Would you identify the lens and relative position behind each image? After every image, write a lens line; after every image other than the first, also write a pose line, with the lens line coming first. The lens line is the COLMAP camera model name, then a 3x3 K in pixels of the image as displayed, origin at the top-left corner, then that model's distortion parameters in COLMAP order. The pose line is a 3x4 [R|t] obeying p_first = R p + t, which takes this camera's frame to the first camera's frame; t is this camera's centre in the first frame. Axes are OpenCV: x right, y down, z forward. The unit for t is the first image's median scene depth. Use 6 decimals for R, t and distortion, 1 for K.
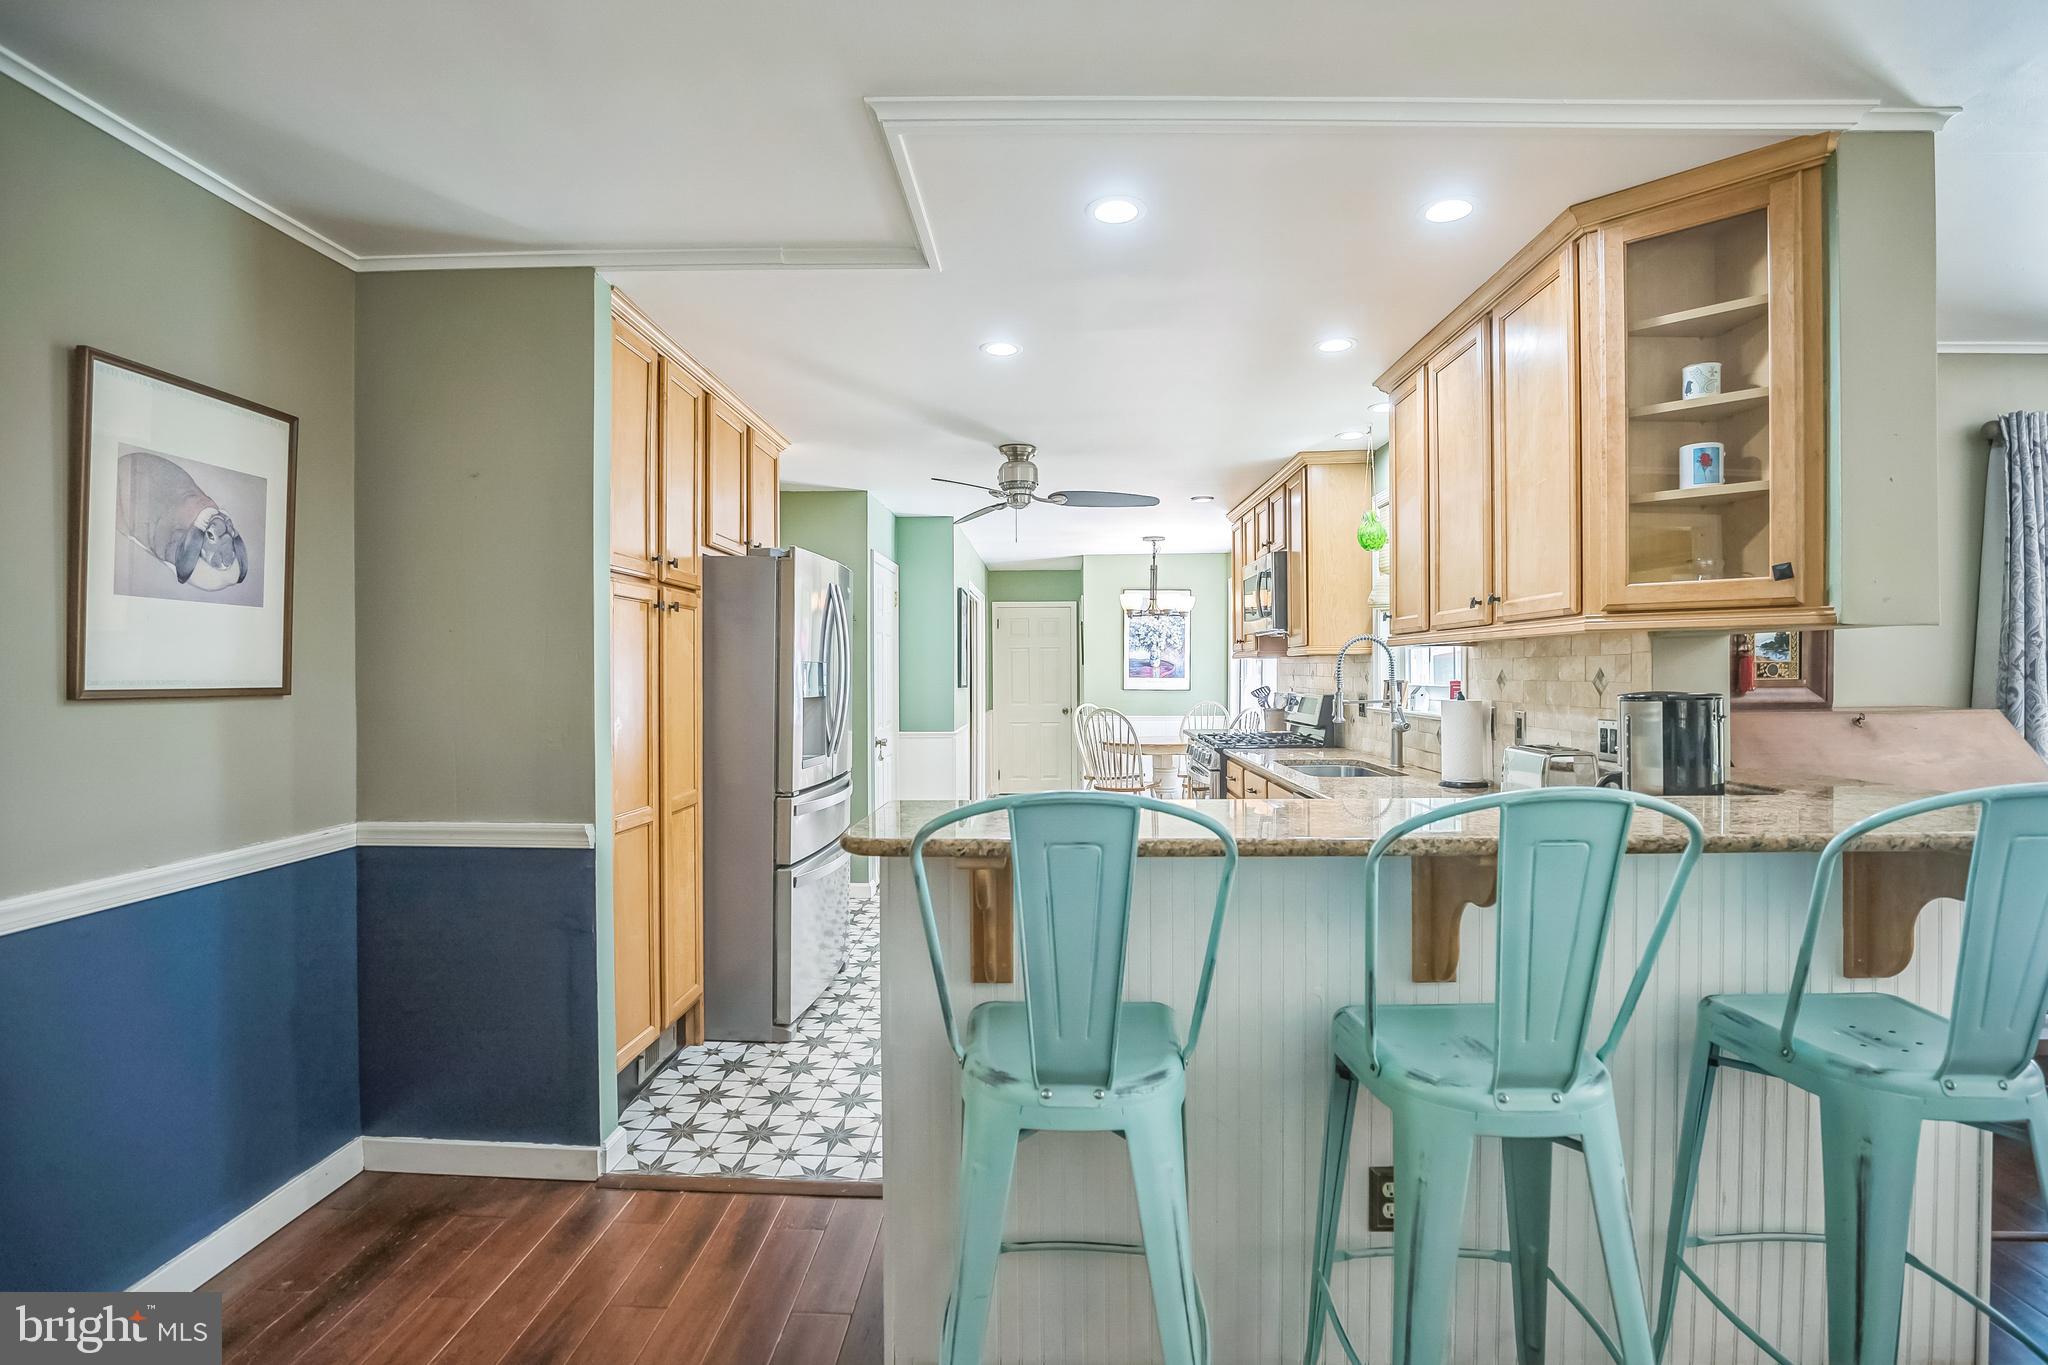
lens RADIAL K [[937.4, 0, 1011.7], [0, 937.4, 673.2], [0, 0, 1]] dist [-0.024756, 0.000658]
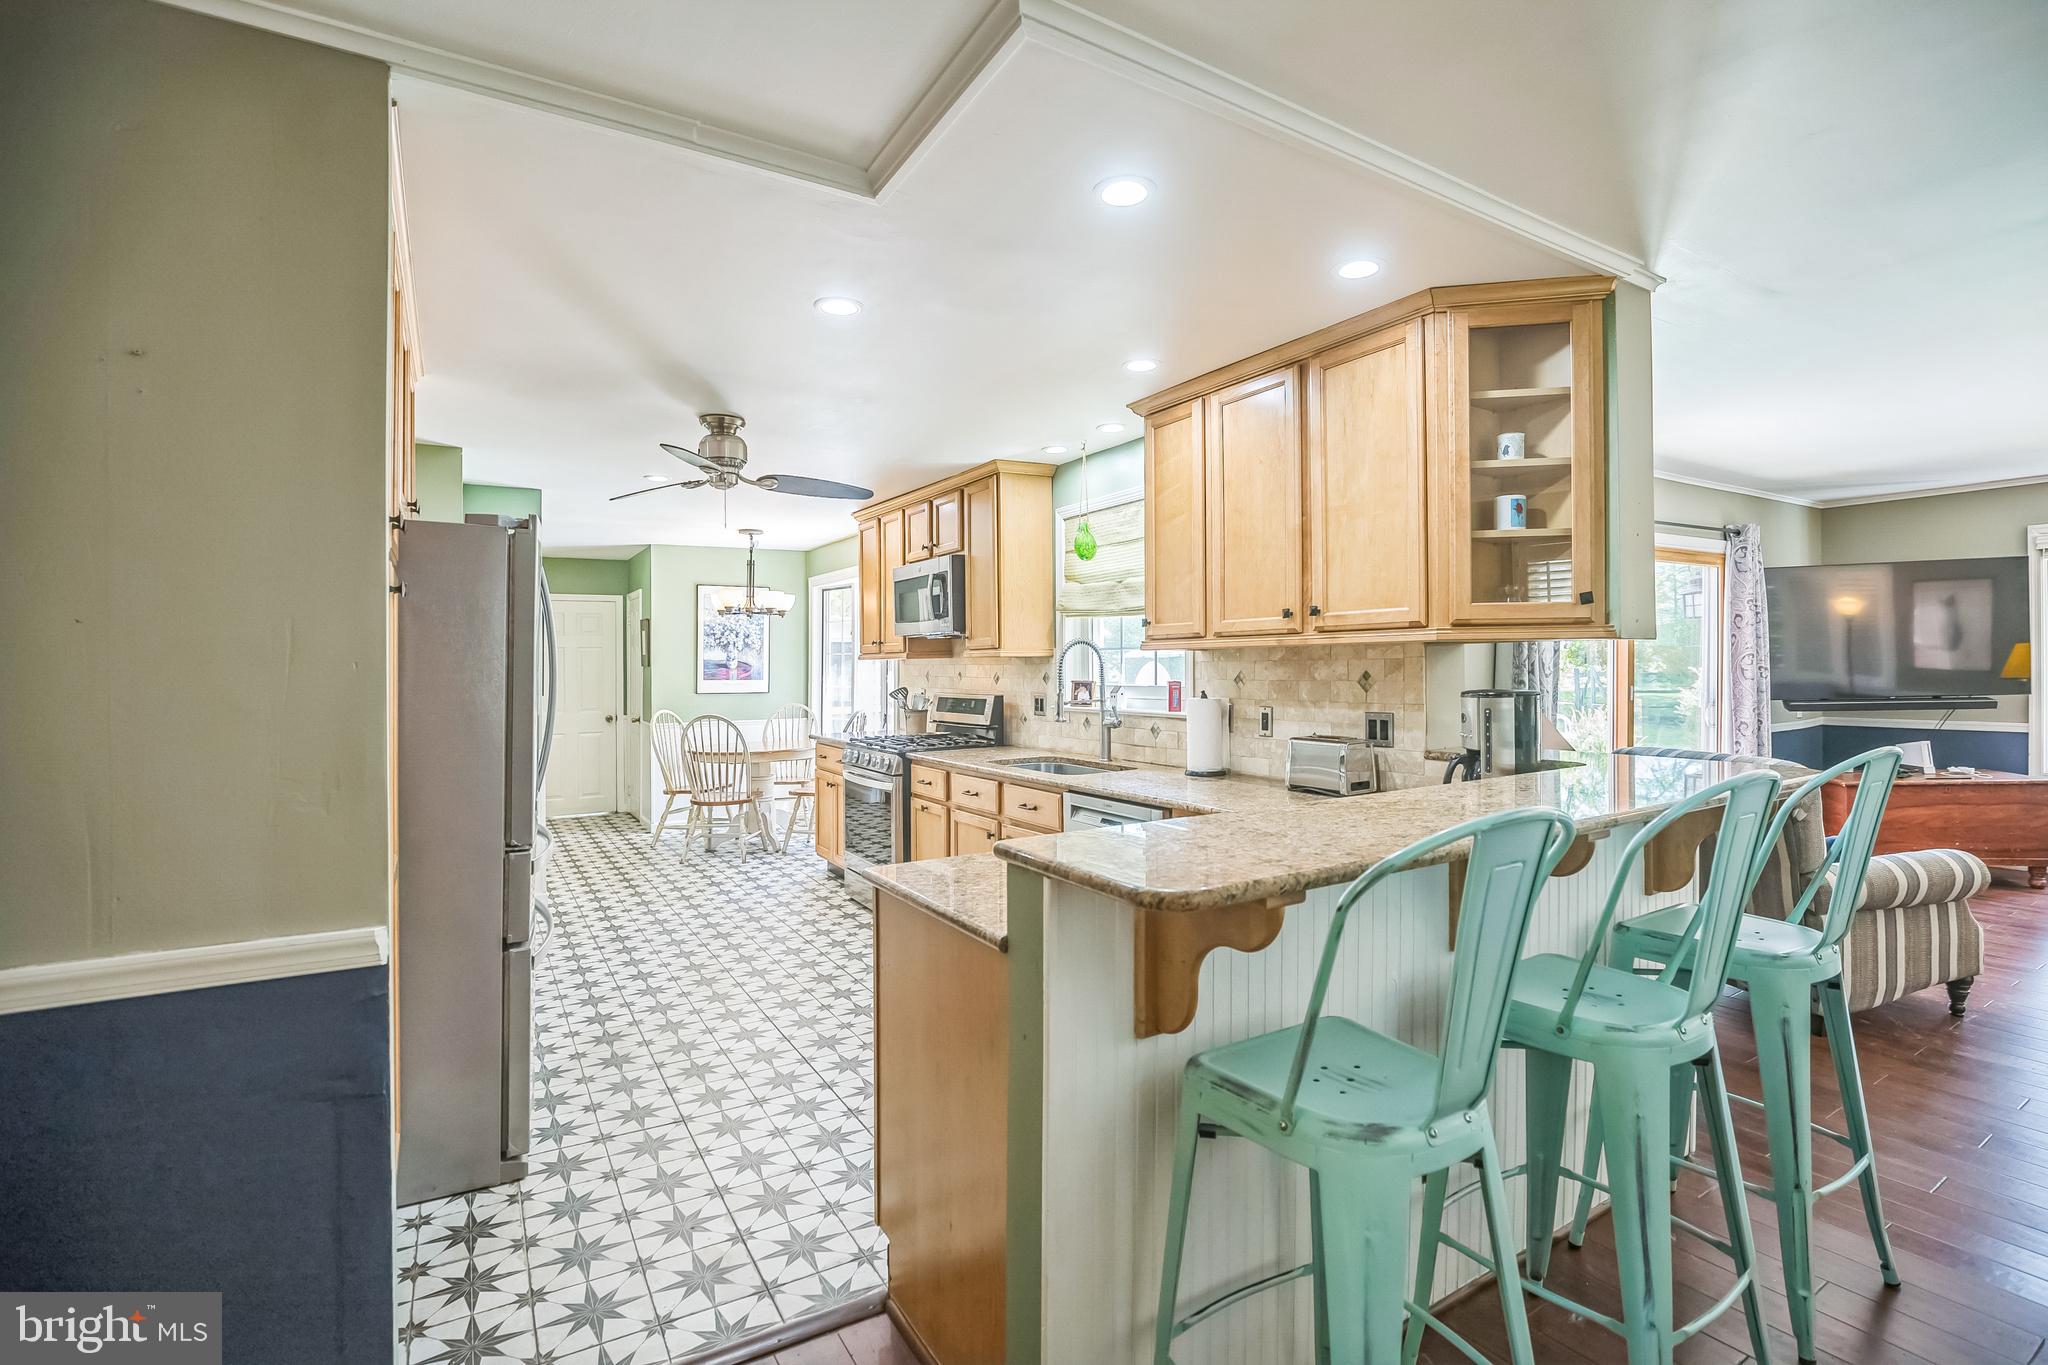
lens RADIAL K [[937.4, 0, 1028.0], [0, 937.4, 669.9], [0, 0, 1]] dist [-0.024756, 0.000658]
pose [[0.842222, -0.008541, 0.539063, -0.295658], [0.009946, 0.999950, 0.000305, -0.007595], [-0.539039, 0.005104, 0.842265, 0.156821]]
